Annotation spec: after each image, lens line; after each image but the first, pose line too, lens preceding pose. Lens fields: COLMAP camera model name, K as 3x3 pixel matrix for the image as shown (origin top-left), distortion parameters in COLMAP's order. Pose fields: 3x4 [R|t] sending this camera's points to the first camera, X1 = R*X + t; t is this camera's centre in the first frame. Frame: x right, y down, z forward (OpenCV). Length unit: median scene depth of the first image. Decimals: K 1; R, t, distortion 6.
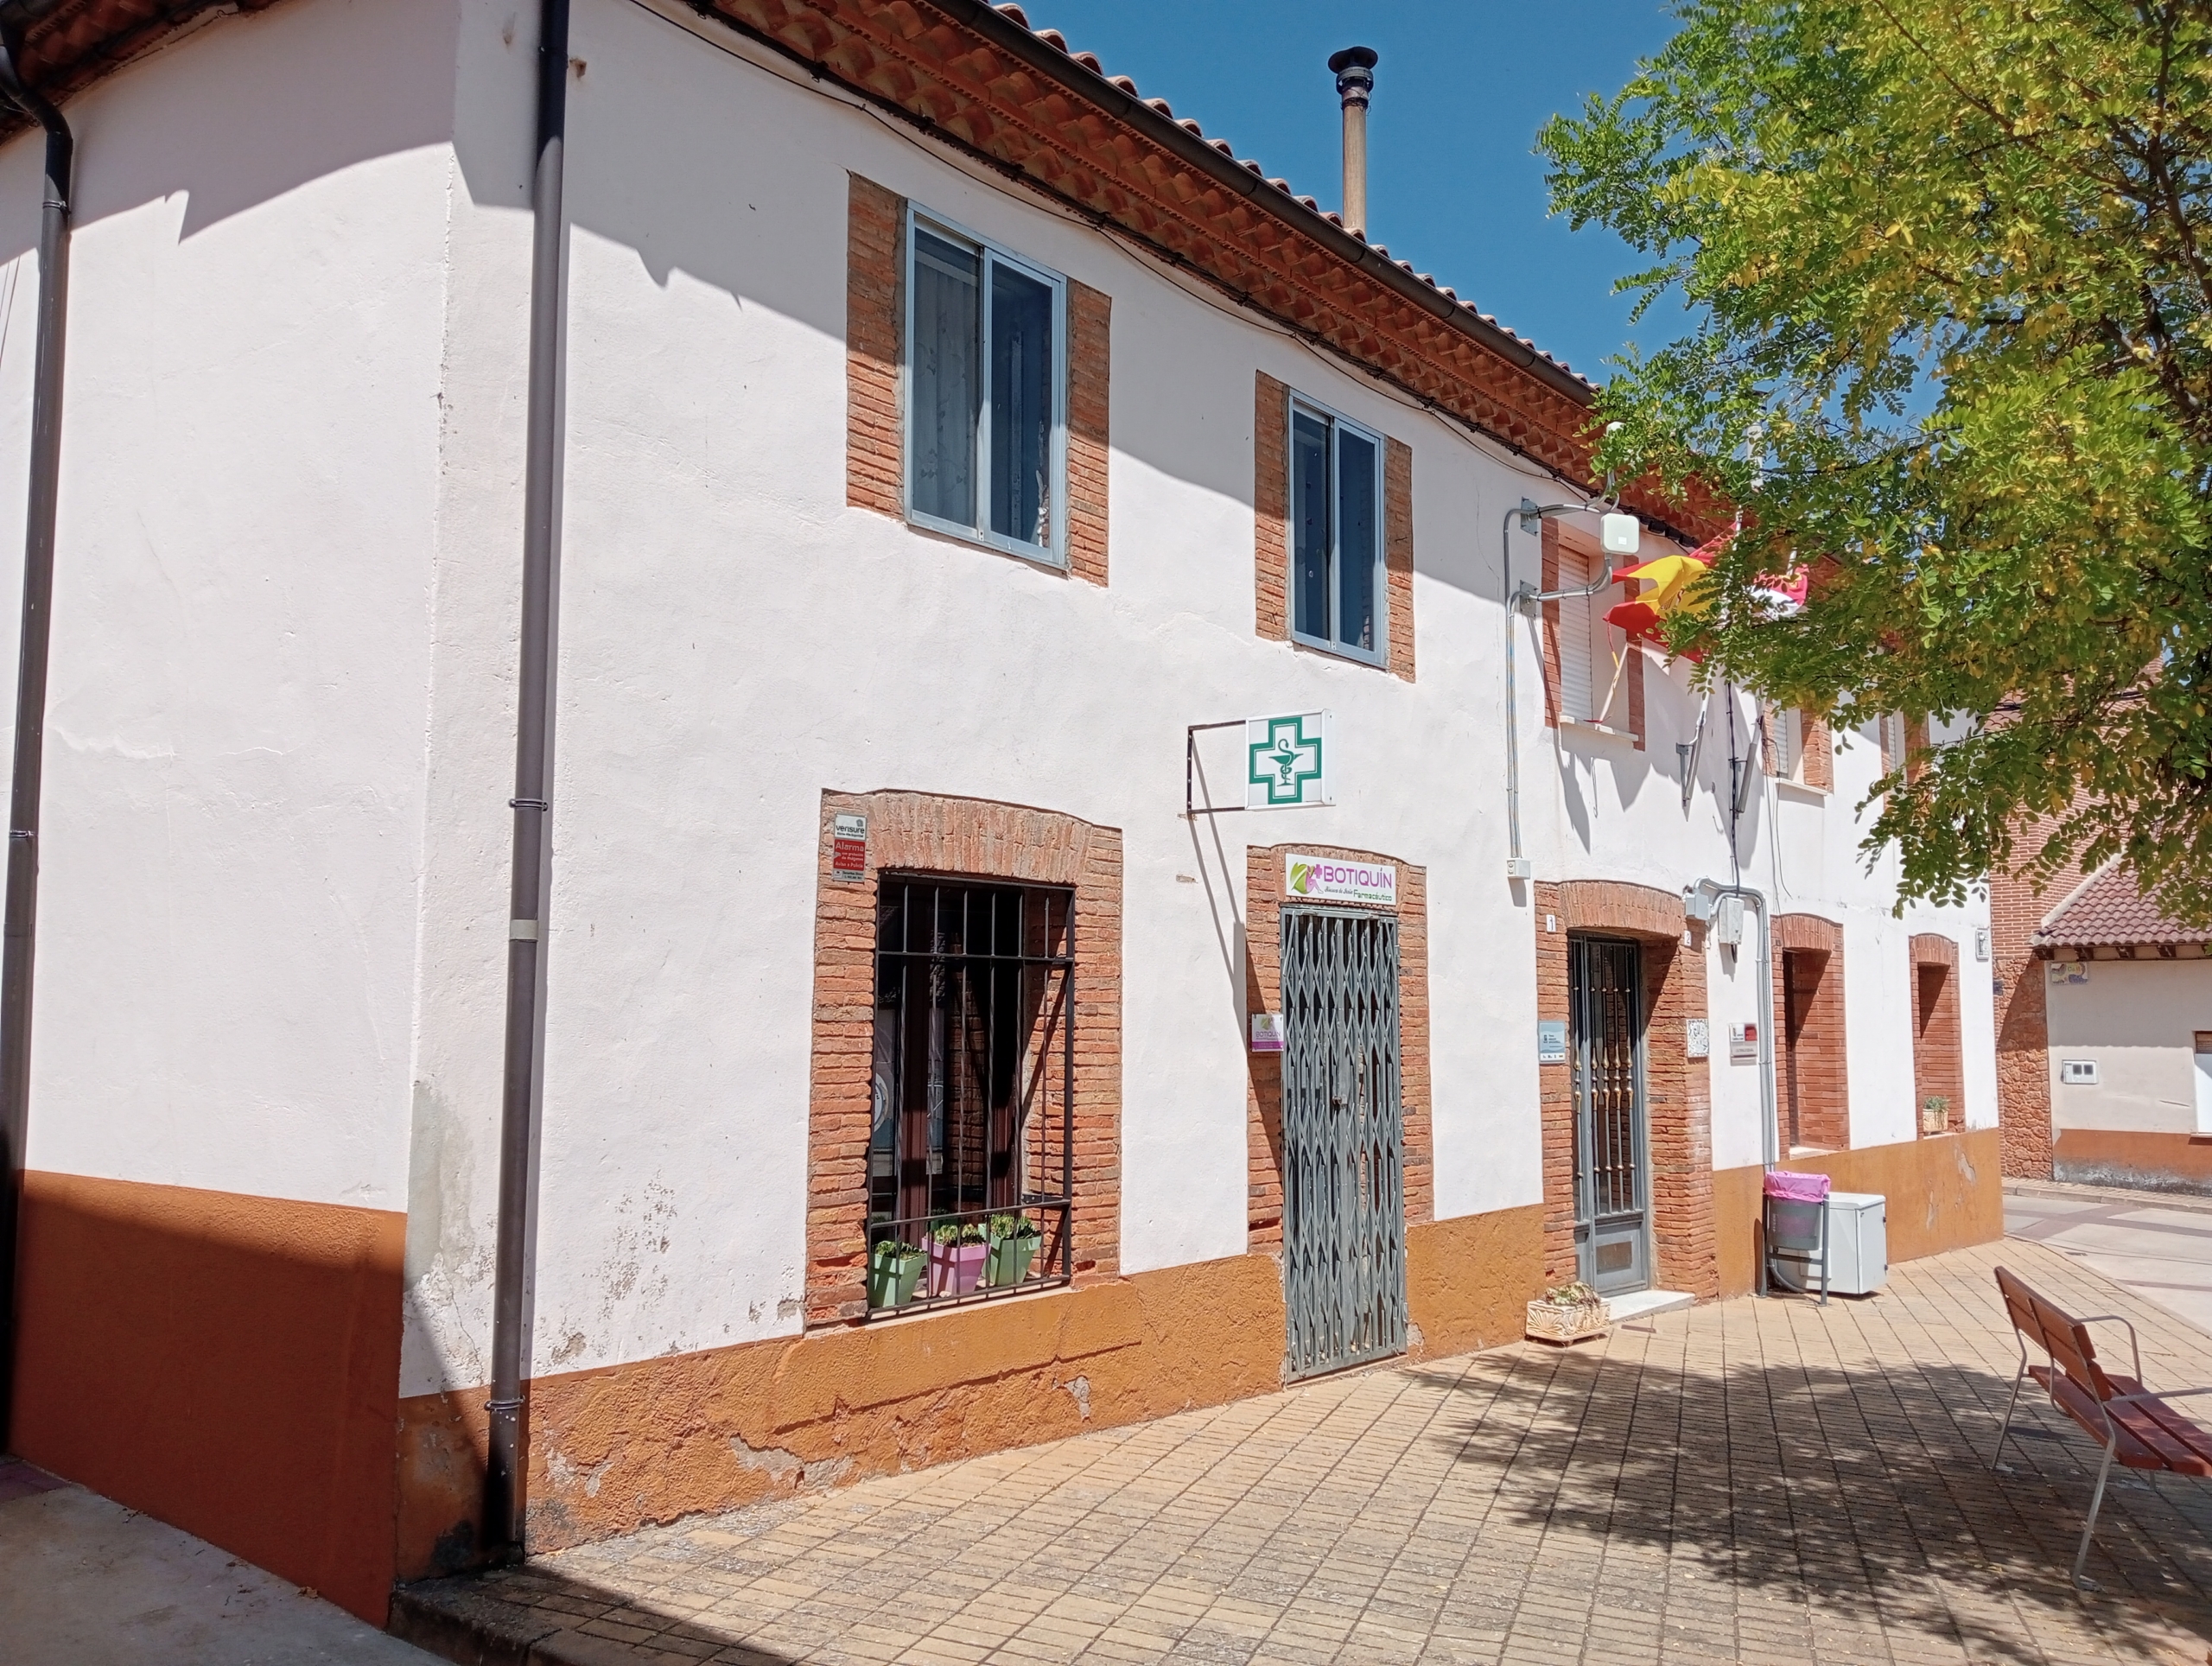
lens RADIAL K [[1805.8, 0, 1088.4], [0, 1805.8, 787.7], [0, 0, 1]] dist [-0.001812, -0.071820]
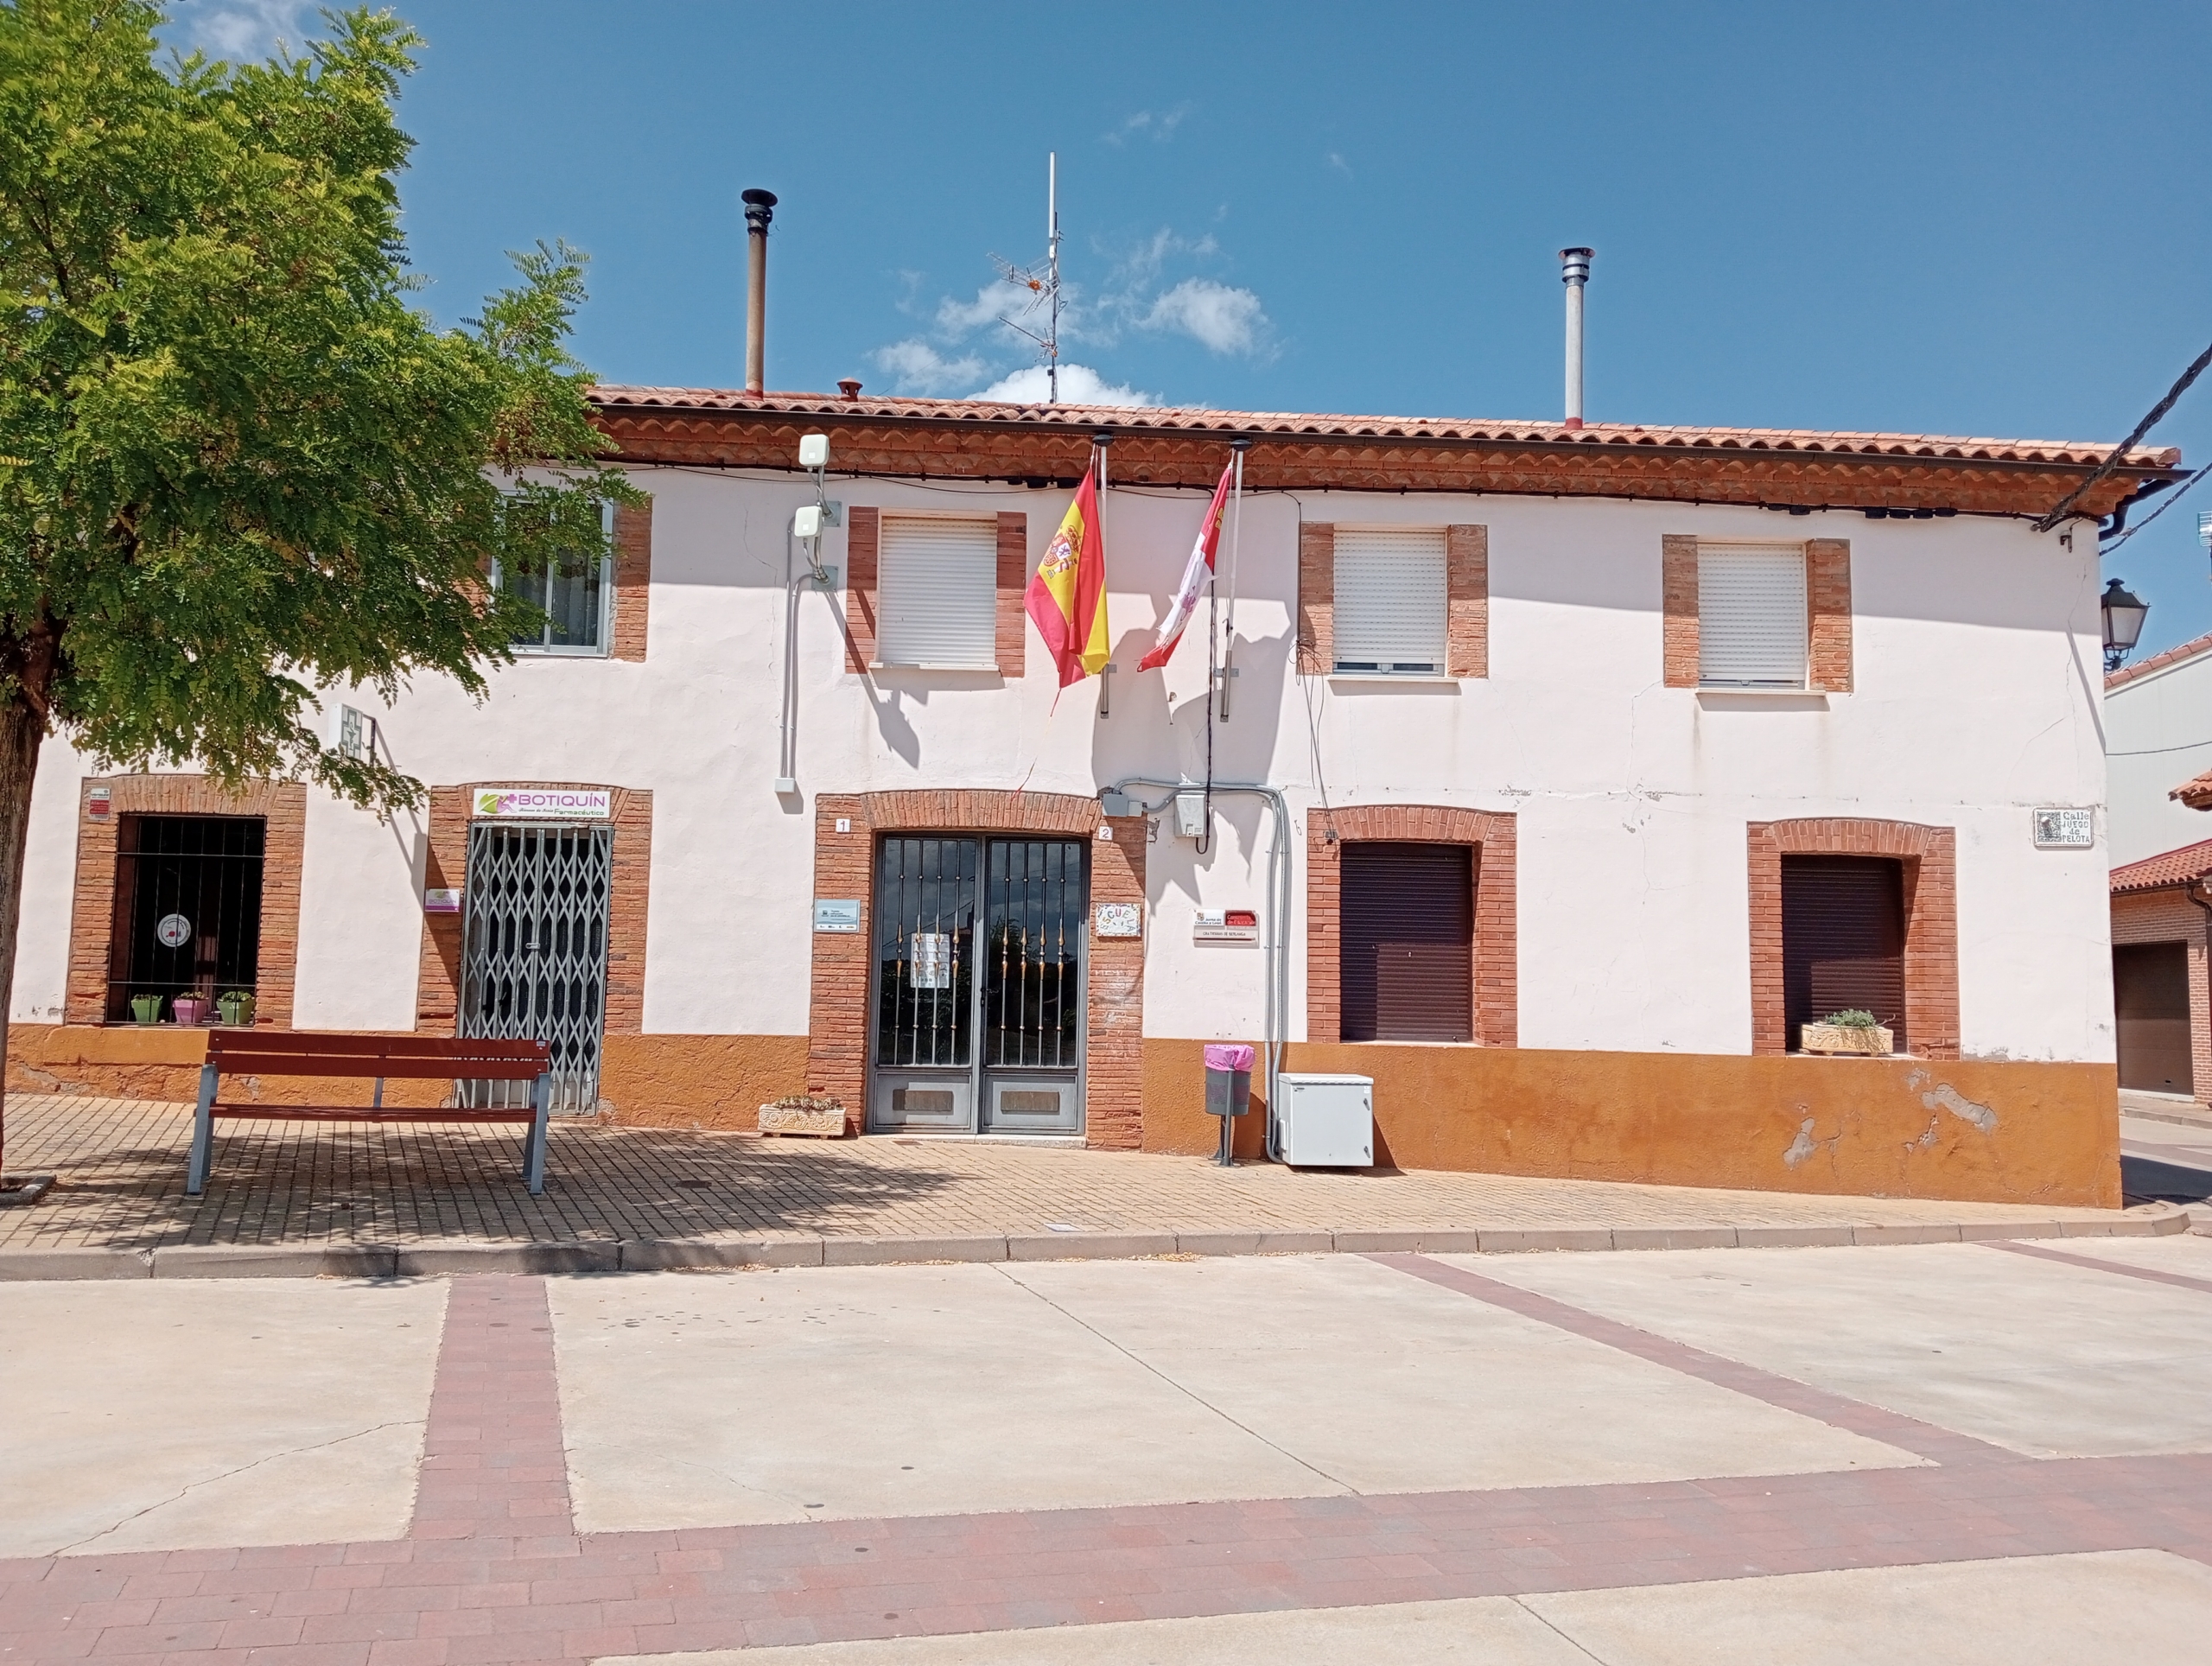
lens RADIAL K [[1805.8, 0, 1114.1], [0, 1805.8, 819.7], [0, 0, 1]] dist [-0.001812, -0.071820]
pose [[0.686704, -0.061625, -0.724320, 1.612104], [0.076830, 0.996972, -0.011981, 0.123101], [0.722865, -0.047422, 0.689360, 0.300430]]
